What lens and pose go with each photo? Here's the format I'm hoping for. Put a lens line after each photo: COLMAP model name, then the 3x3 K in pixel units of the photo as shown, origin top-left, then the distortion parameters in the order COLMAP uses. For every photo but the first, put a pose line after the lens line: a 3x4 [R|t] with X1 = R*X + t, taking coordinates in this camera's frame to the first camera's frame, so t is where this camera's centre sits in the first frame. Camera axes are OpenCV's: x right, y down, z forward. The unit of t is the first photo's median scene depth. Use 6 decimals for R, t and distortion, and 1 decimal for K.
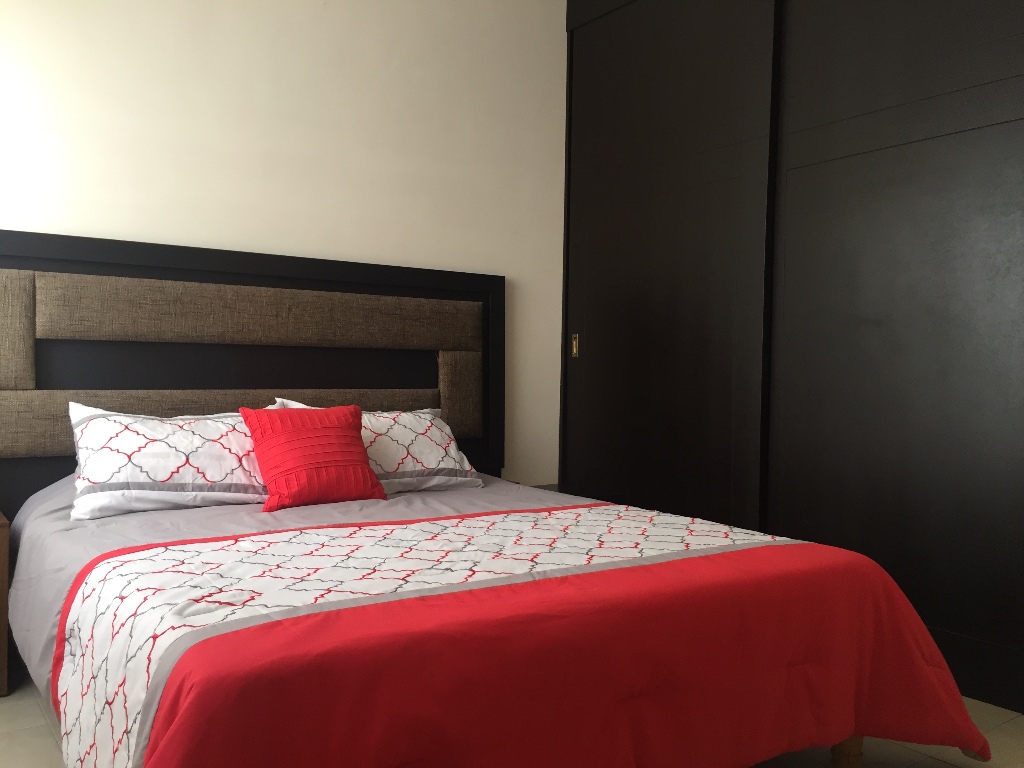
lens RADIAL K [[882.4, 0, 512.8], [0, 882.4, 384.3], [0, 0, 1]] dist [0.005824, -0.005640]
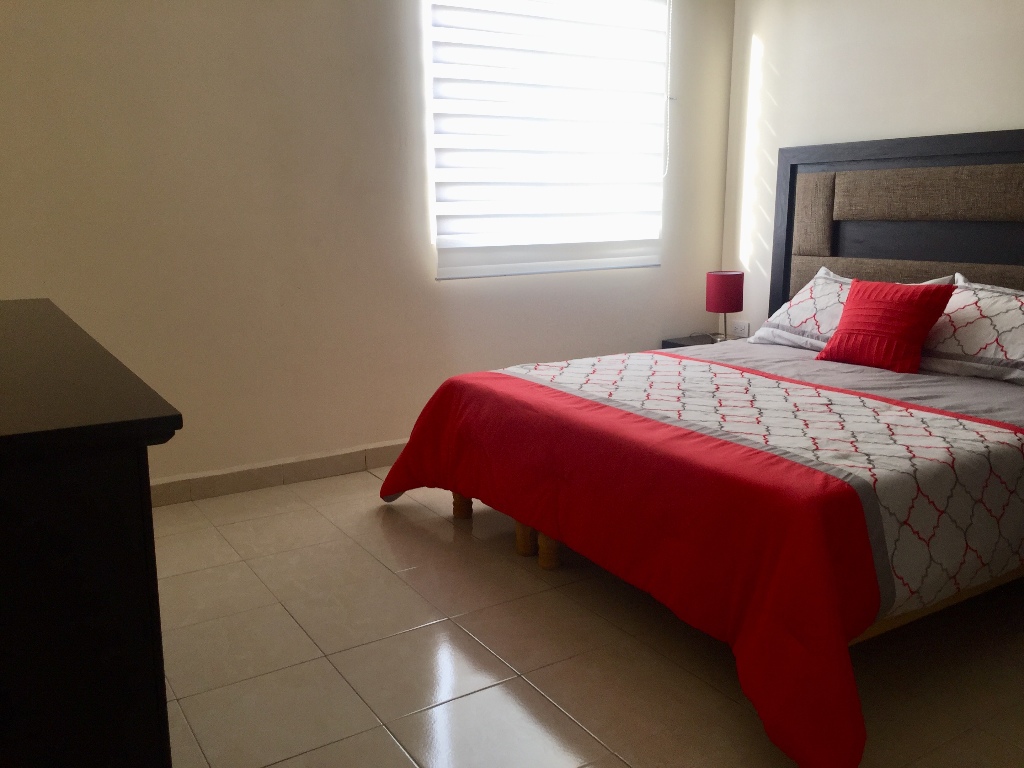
lens RADIAL K [[882.4, 0, 509.6], [0, 882.4, 383.8], [0, 0, 1]] dist [0.005824, -0.005640]
pose [[-0.084106, 0.185896, -0.978963, 0.946551], [0.002435, 0.982480, 0.186354, -0.059400], [0.996454, 0.013290, -0.083085, 0.600445]]
